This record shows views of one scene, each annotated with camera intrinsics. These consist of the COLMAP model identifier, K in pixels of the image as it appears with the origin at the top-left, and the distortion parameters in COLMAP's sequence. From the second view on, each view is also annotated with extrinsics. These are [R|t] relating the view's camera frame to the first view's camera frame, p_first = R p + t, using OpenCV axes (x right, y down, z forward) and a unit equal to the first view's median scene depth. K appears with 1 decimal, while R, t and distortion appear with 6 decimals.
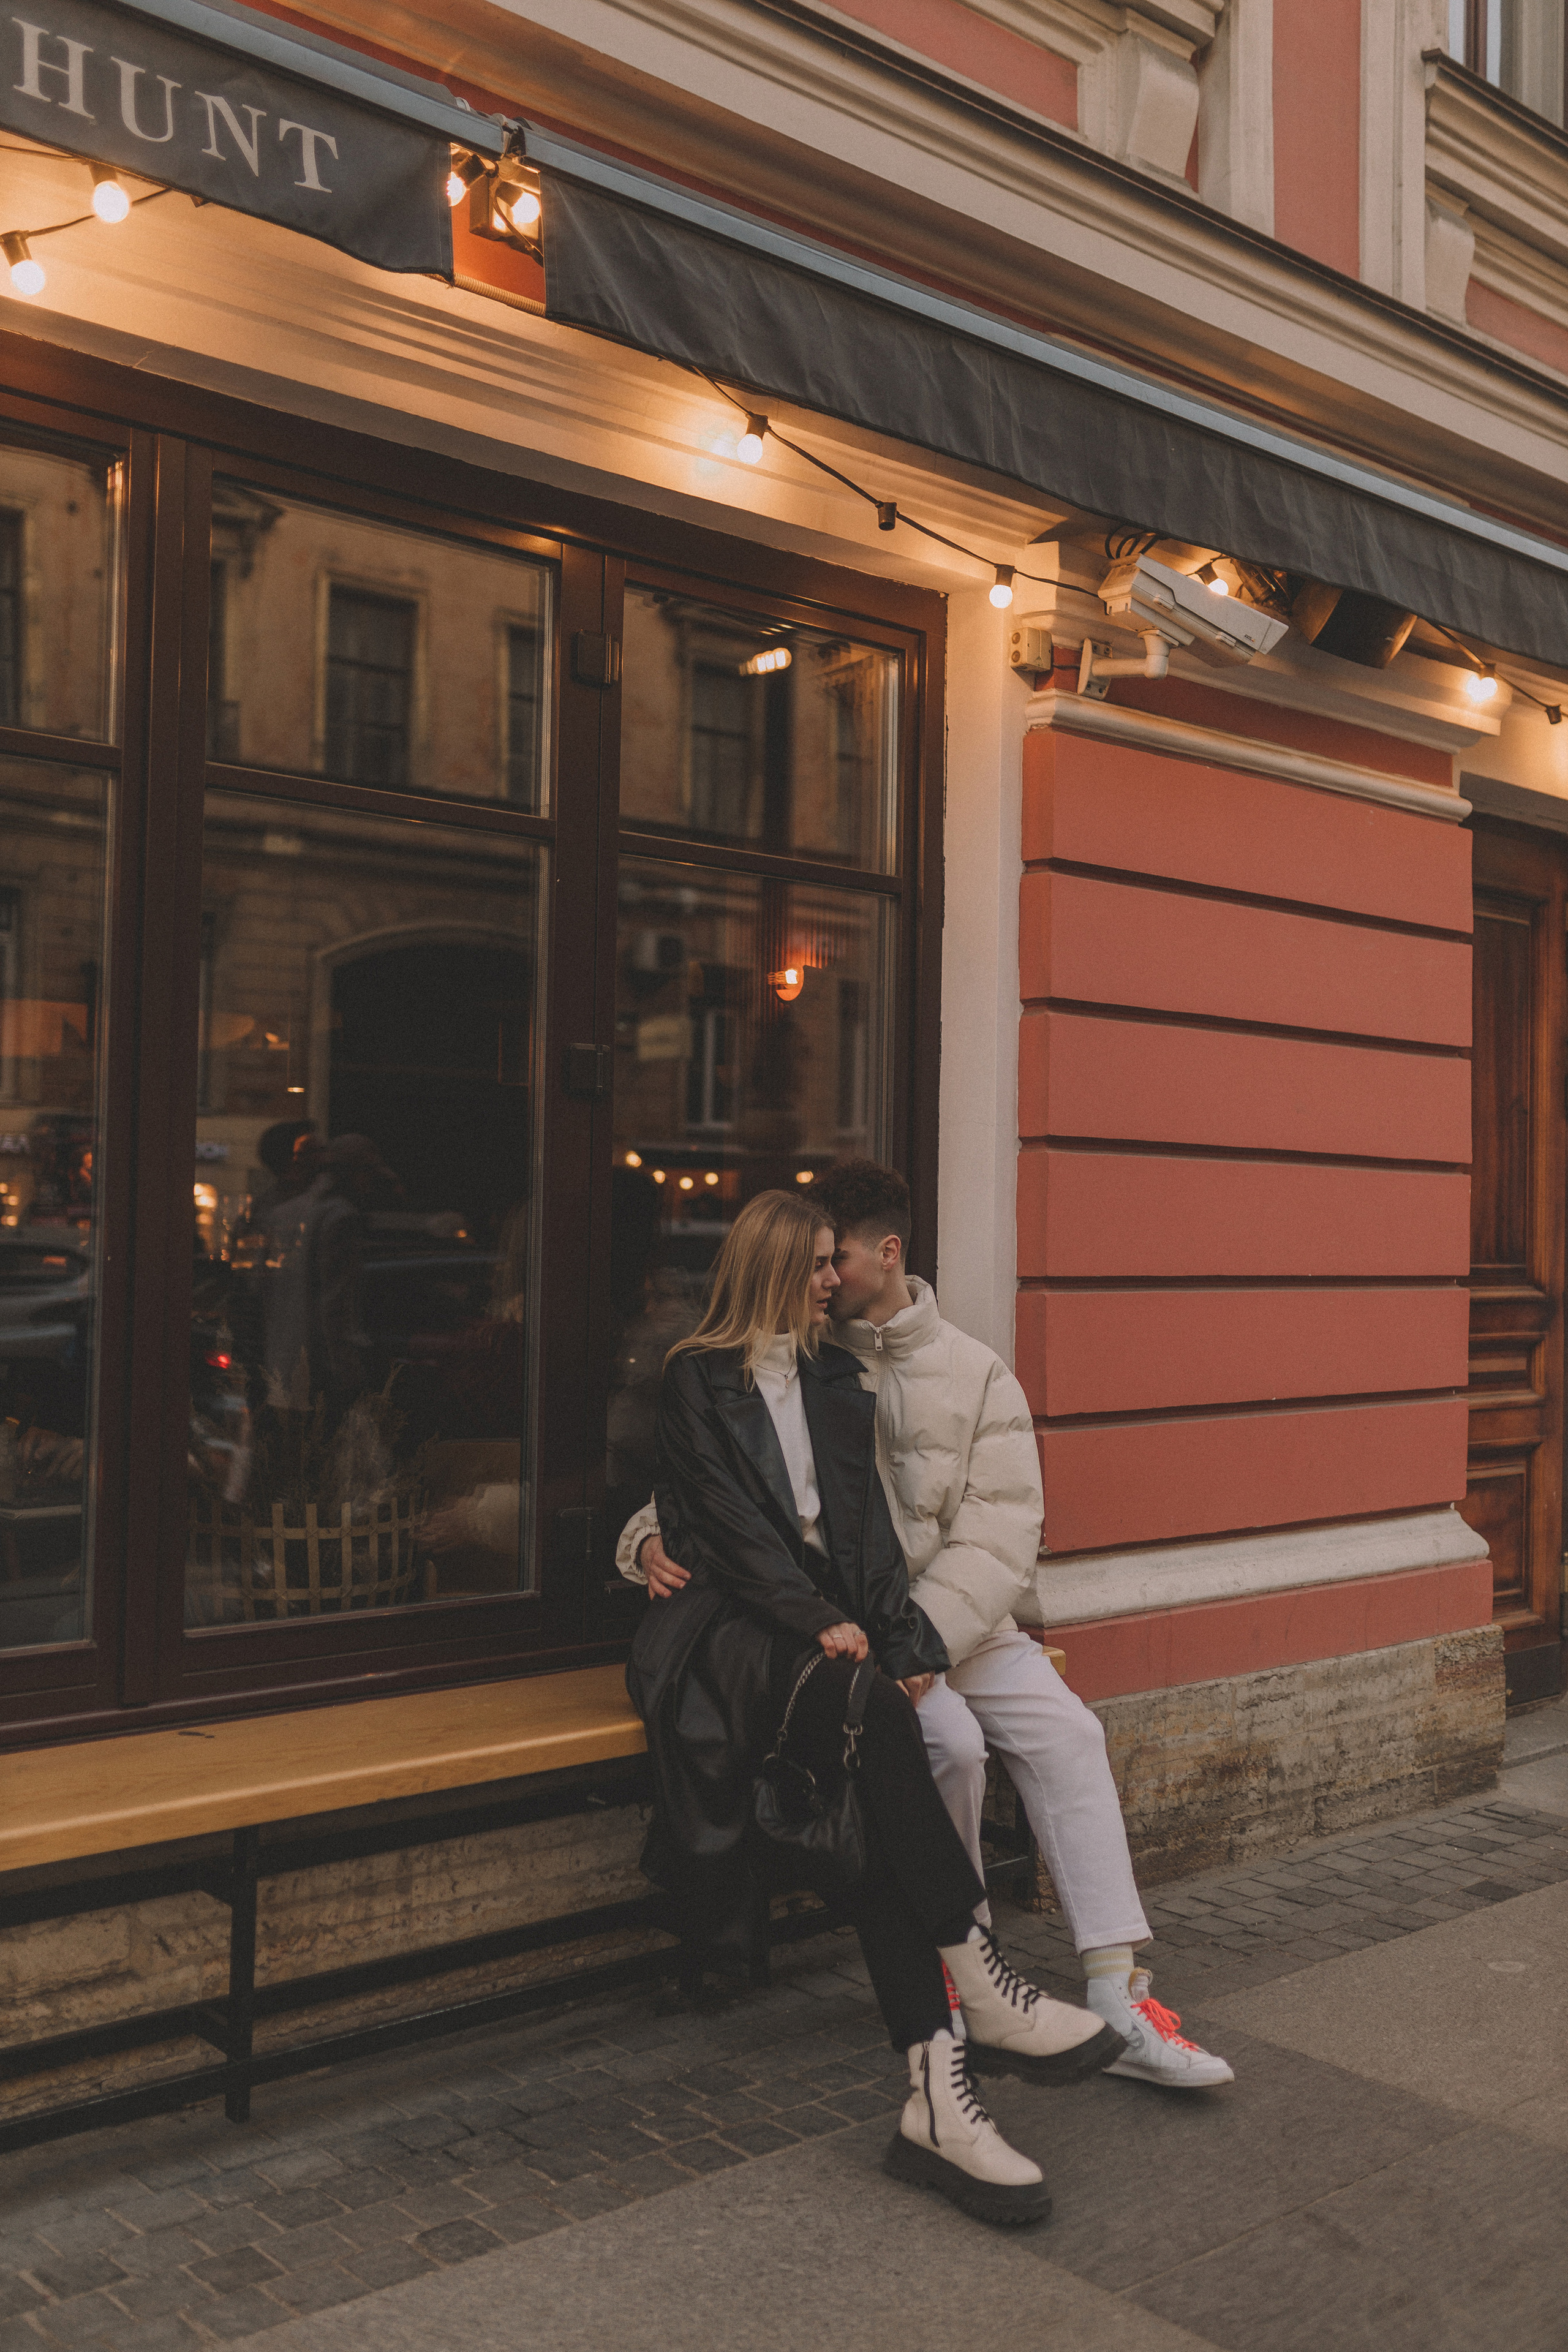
lens RADIAL K [[2305.4, 0, 784.0], [0, 2305.4, 1176.0], [0, 0, 1]] dist [-0.003938, 0.025456]
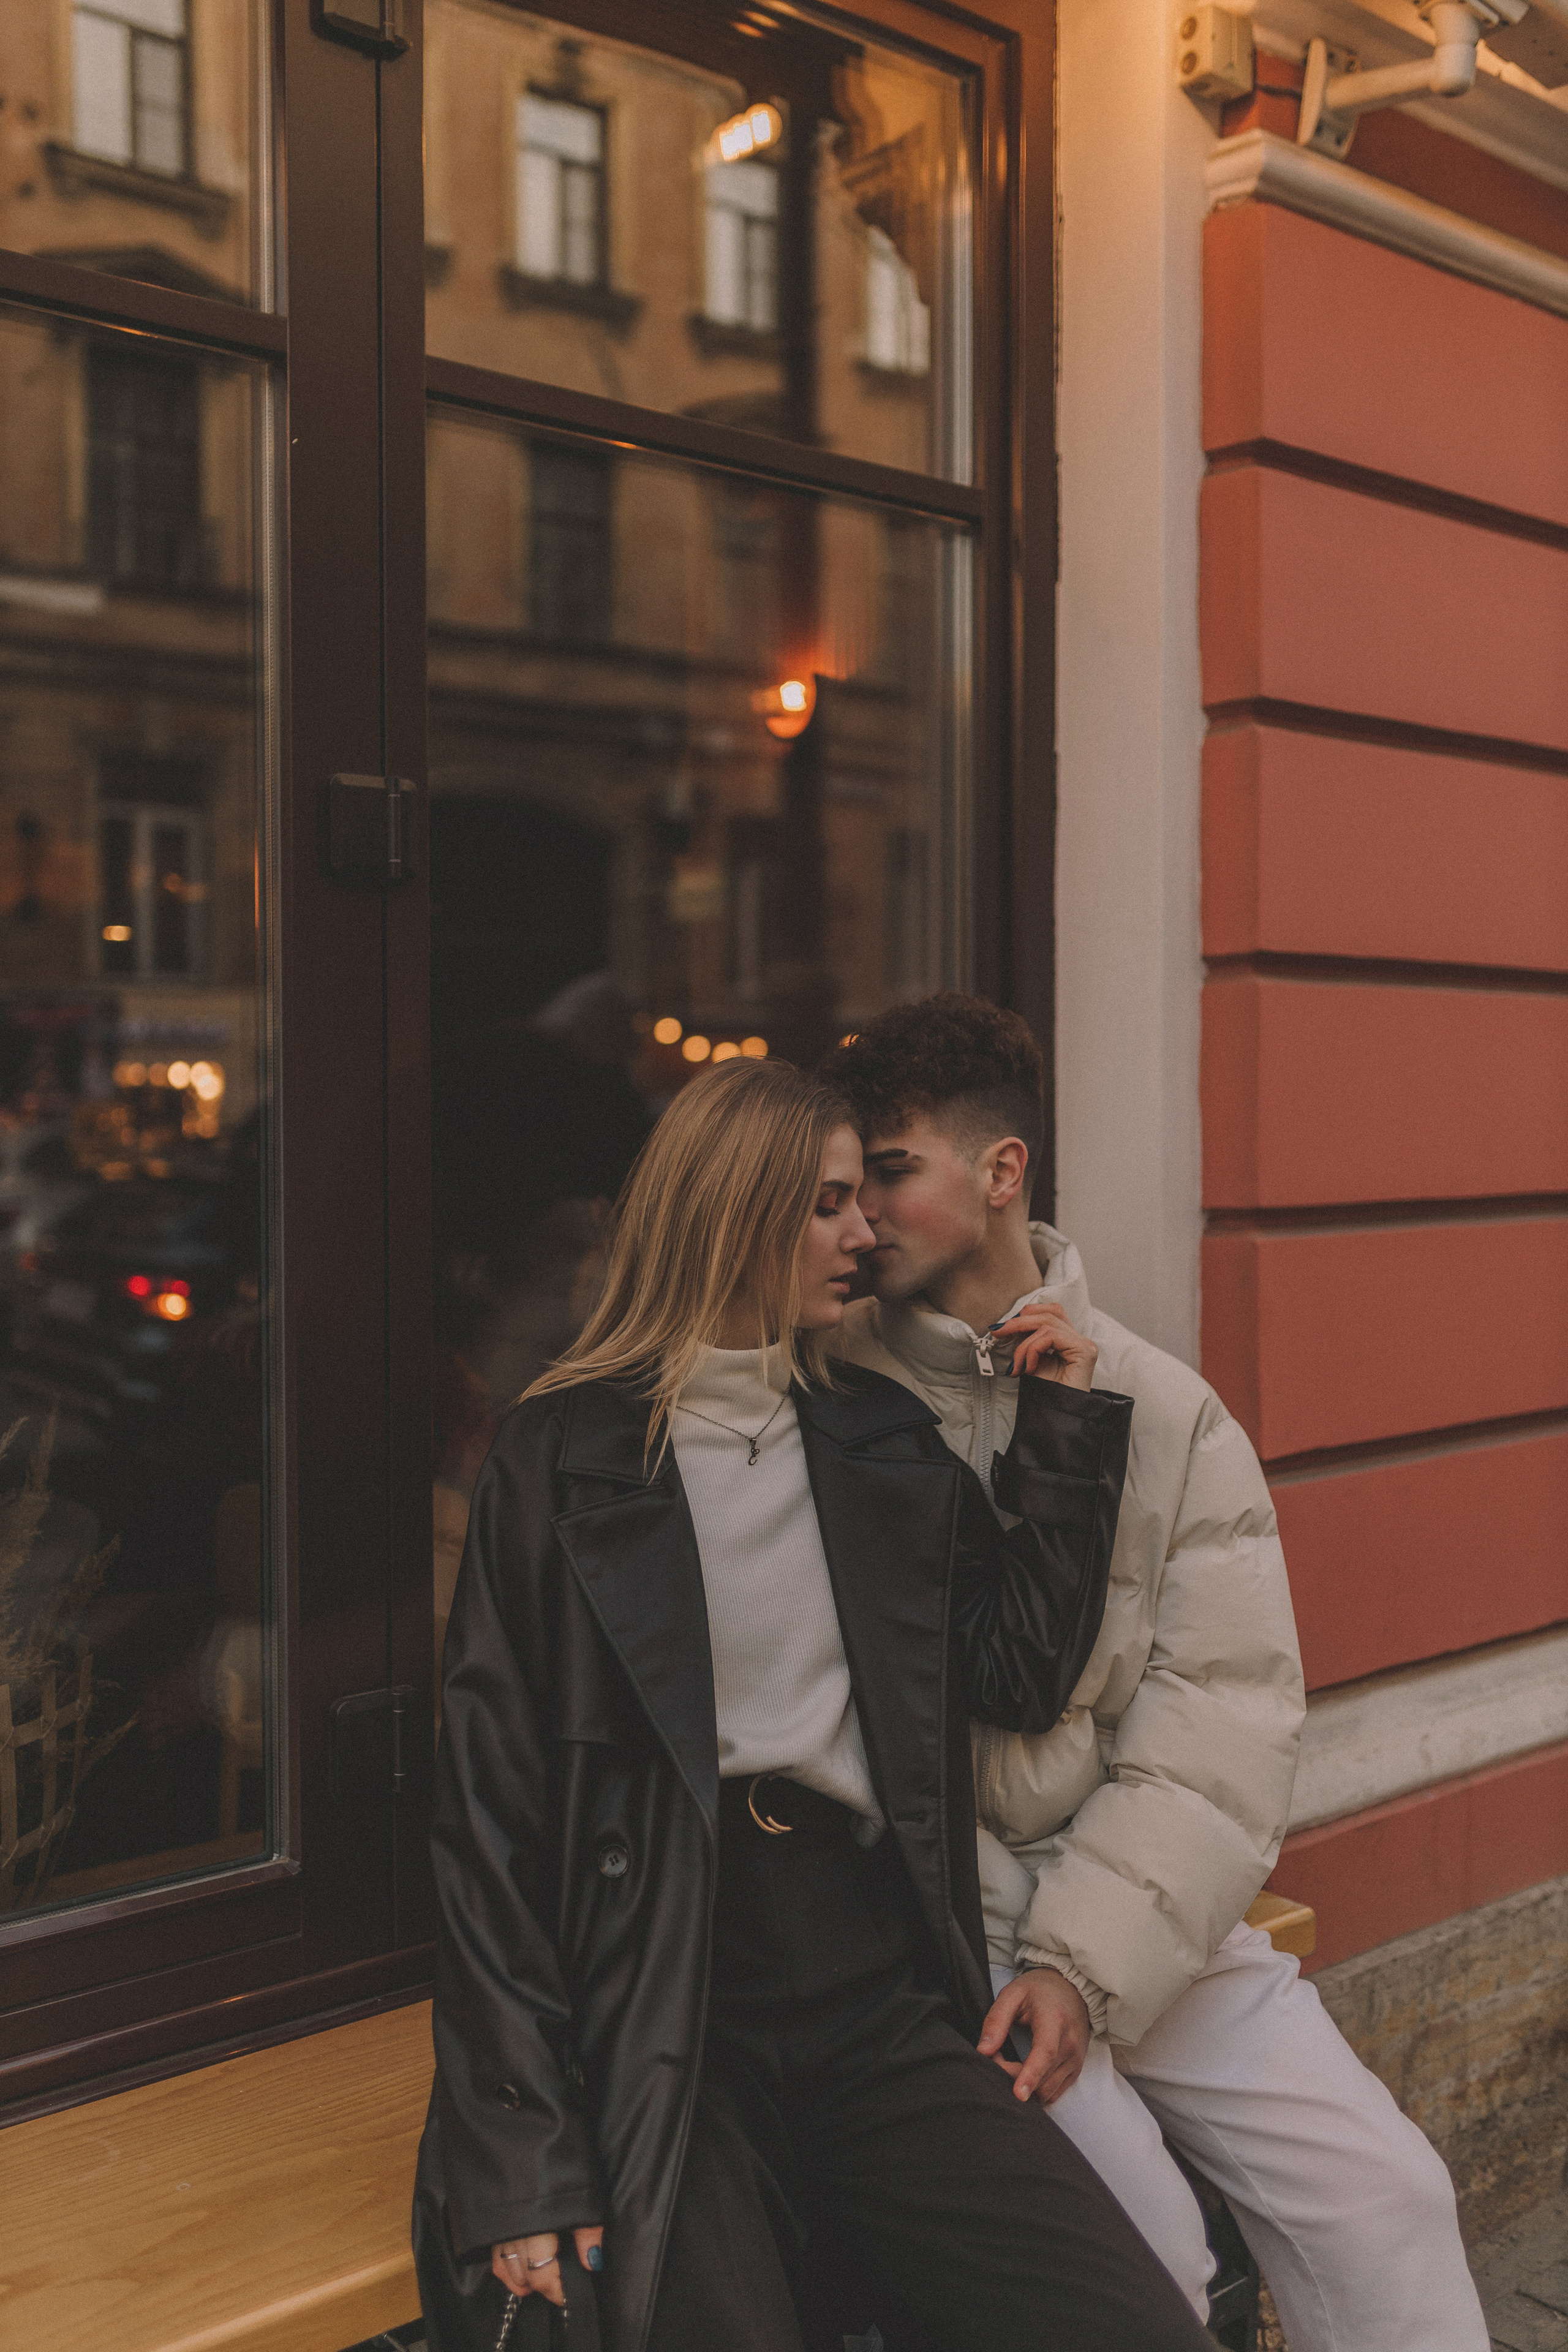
lens RADIAL K [[2236.5, 0, 740.7], [0, 2236.5, 1188.1], [0, 0, 1]] dist [-0.001471, 0.018007]
pose [[0.998802, -0.019094, -0.045047, 0.014172], [0.021357, 0.998506, 0.050301, 0.009154], [0.044019, -0.051203, 0.997718, 0.454916]]
